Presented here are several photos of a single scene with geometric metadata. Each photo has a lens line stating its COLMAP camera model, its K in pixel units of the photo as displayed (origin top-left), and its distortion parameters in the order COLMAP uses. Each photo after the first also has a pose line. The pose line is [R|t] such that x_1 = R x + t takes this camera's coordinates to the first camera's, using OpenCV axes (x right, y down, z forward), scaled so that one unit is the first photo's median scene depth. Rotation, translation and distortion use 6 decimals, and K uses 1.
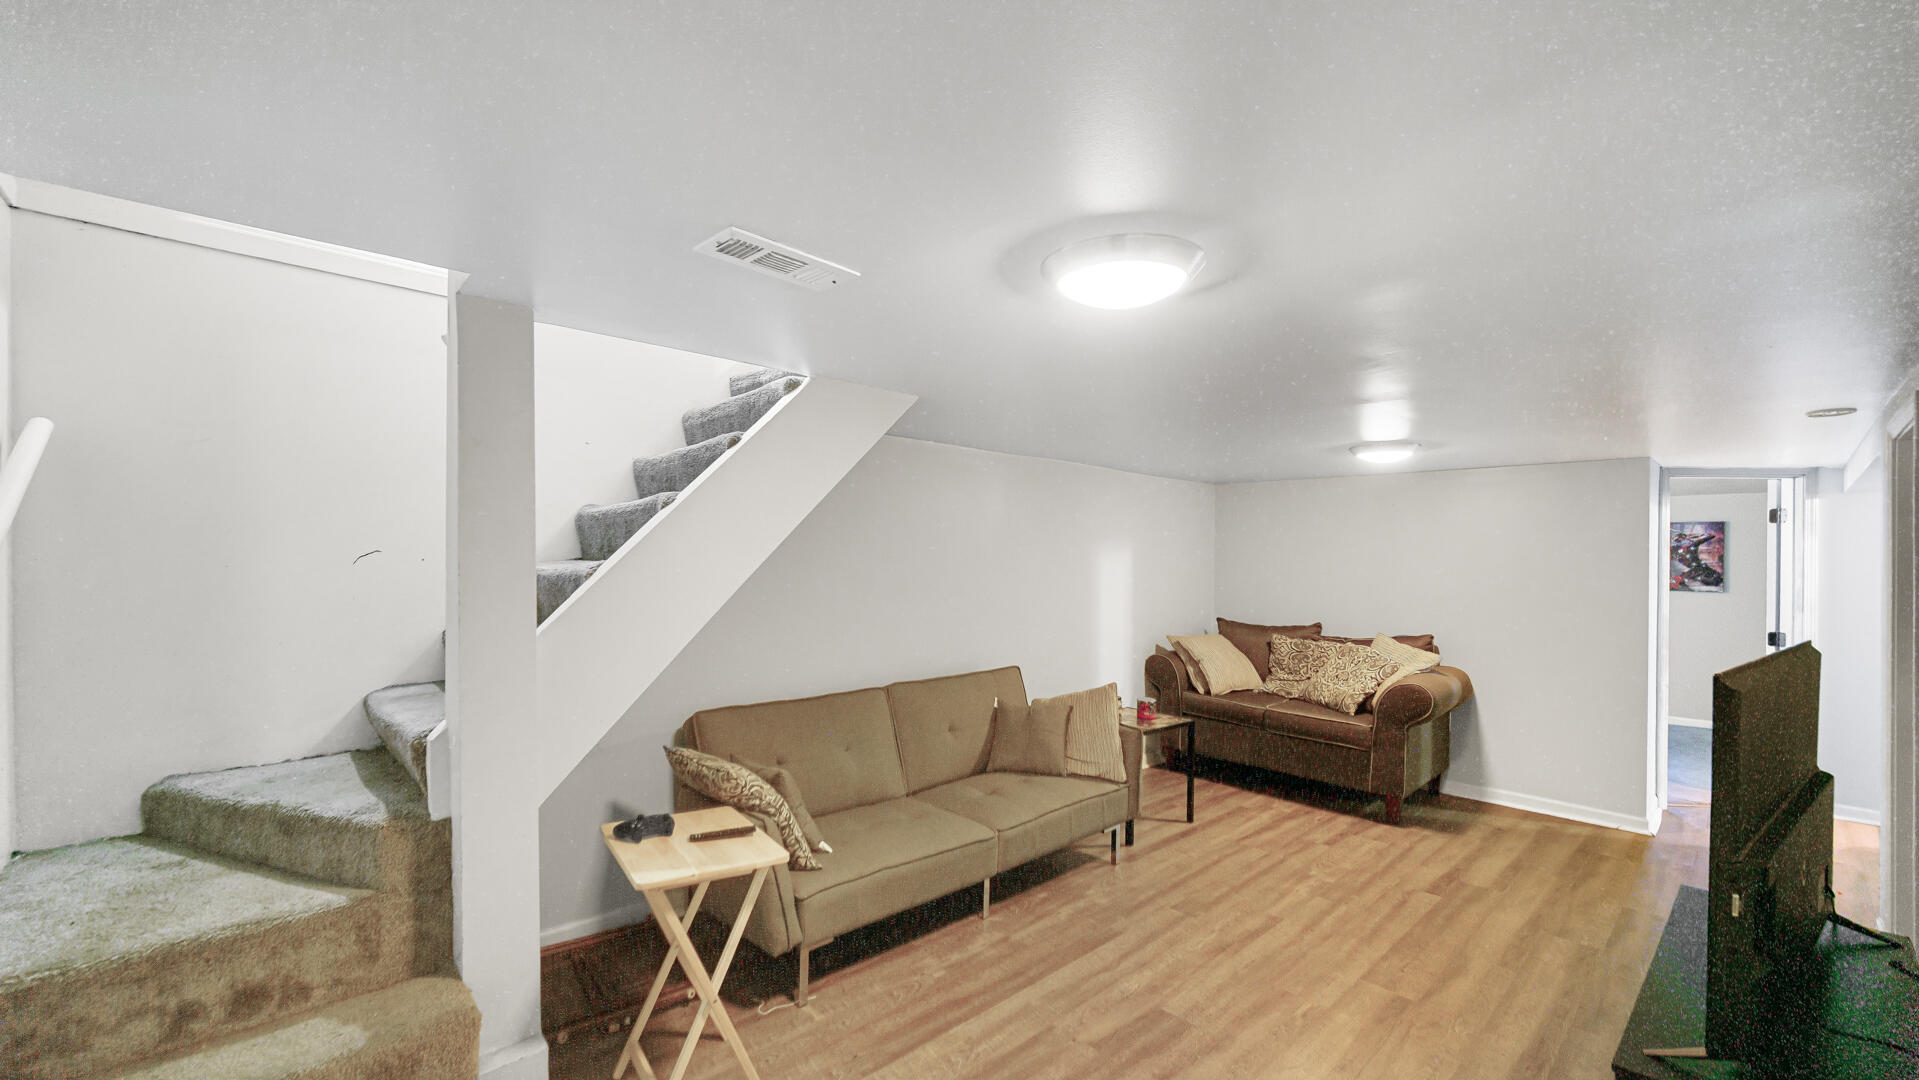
lens RADIAL K [[770.5, 0, 959.5], [0, 770.5, 540.0], [0, 0, 1]] dist [-0.001339, -0.000087]
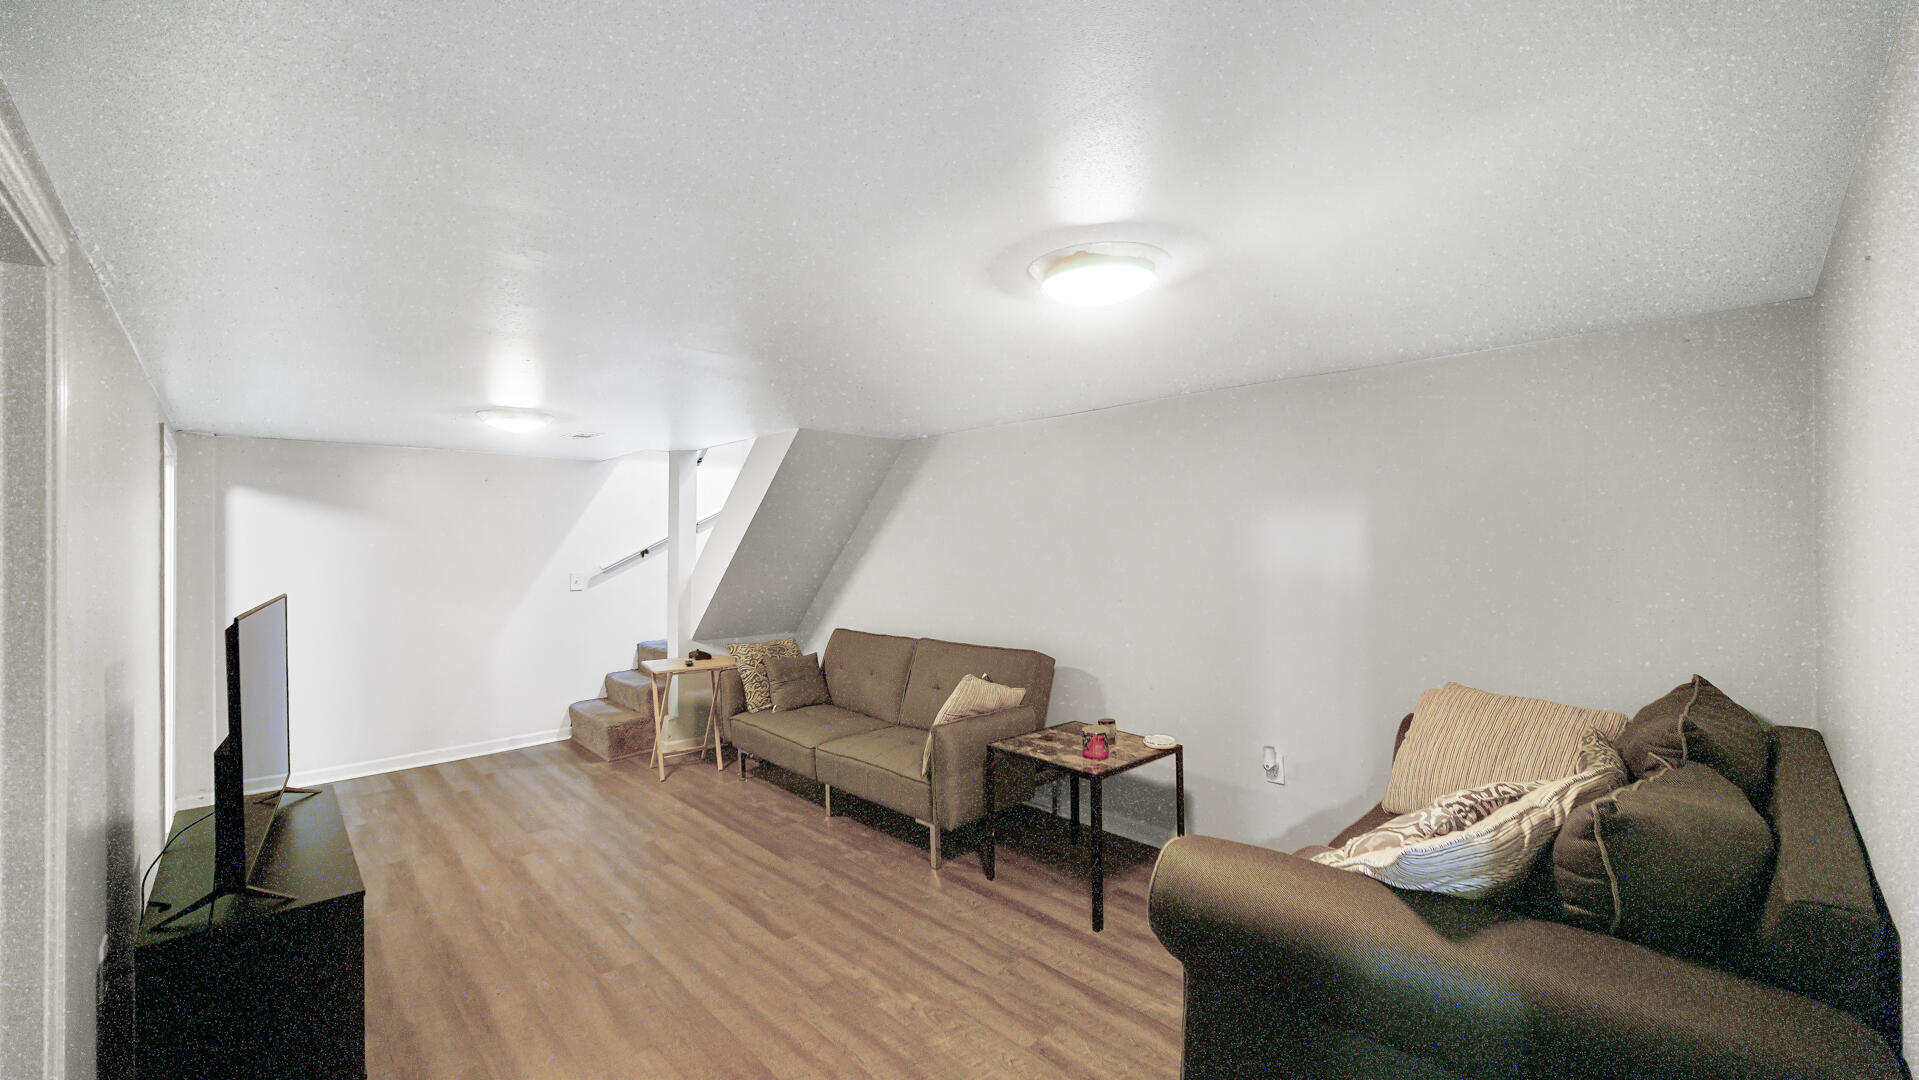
lens RADIAL K [[778.0, 0, 960.9], [0, 778.0, 529.4], [0, 0, 1]] dist [-0.001700, -0.000926]
pose [[-0.001182, -0.021864, -0.999760, 1.026728], [0.034565, 0.999163, -0.021892, 0.038279], [0.999402, -0.034583, -0.000426, 0.949560]]
